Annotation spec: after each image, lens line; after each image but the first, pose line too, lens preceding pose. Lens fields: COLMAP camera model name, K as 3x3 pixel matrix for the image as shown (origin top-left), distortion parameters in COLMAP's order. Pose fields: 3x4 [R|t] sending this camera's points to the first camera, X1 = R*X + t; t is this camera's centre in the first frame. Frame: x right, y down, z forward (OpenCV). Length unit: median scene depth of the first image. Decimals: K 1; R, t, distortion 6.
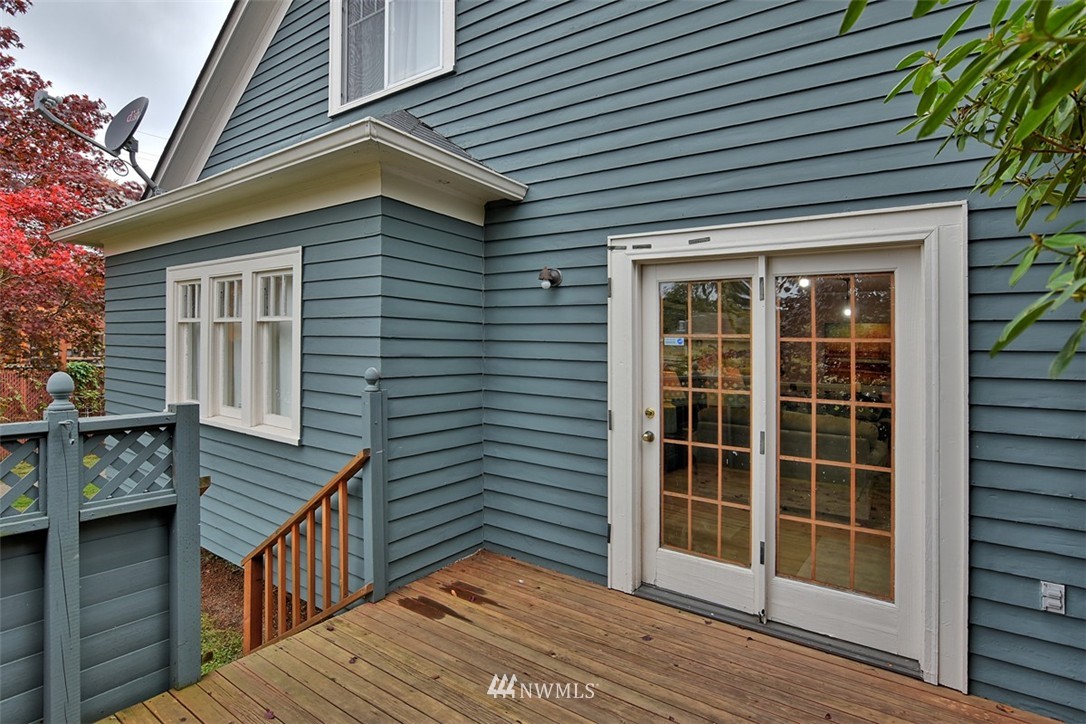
lens RADIAL K [[496.8, 0, 545.0], [0, 496.8, 358.0], [0, 0, 1]] dist [-0.005818, -0.001607]
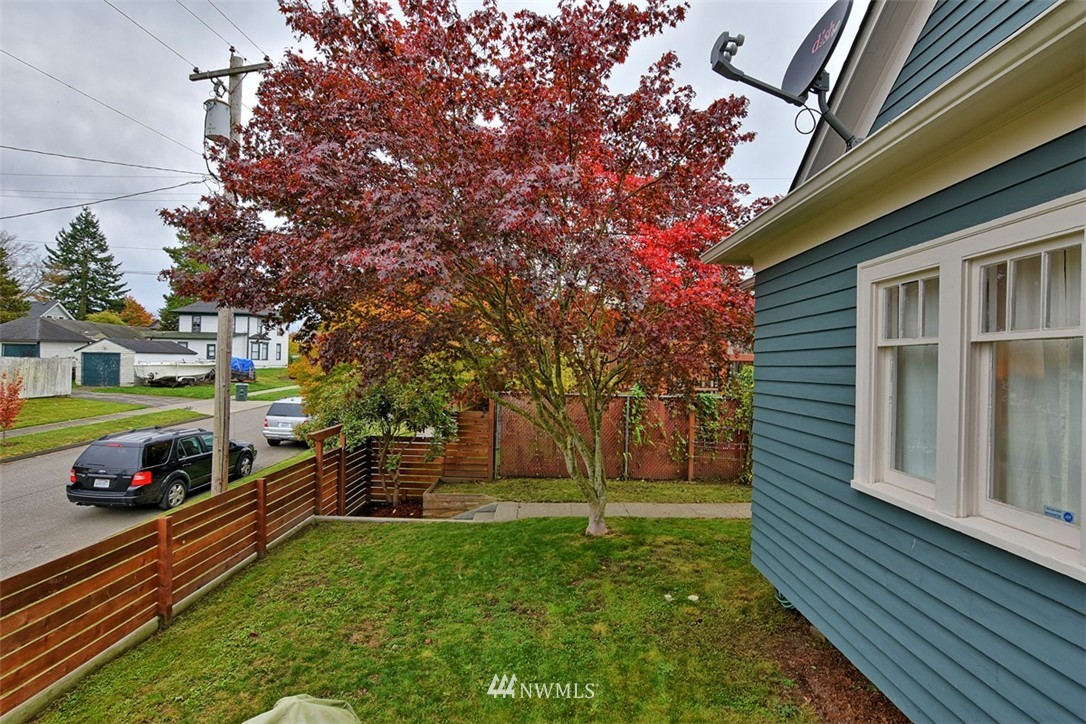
lens RADIAL K [[496.8, 0, 543.2], [0, 496.8, 369.6], [0, 0, 1]] dist [-0.005818, -0.001607]
pose [[0.524191, -0.008000, -0.851563, -0.360124], [-0.016868, 0.999662, -0.019774, -0.020835], [0.851434, 0.024730, 0.523879, 0.264107]]
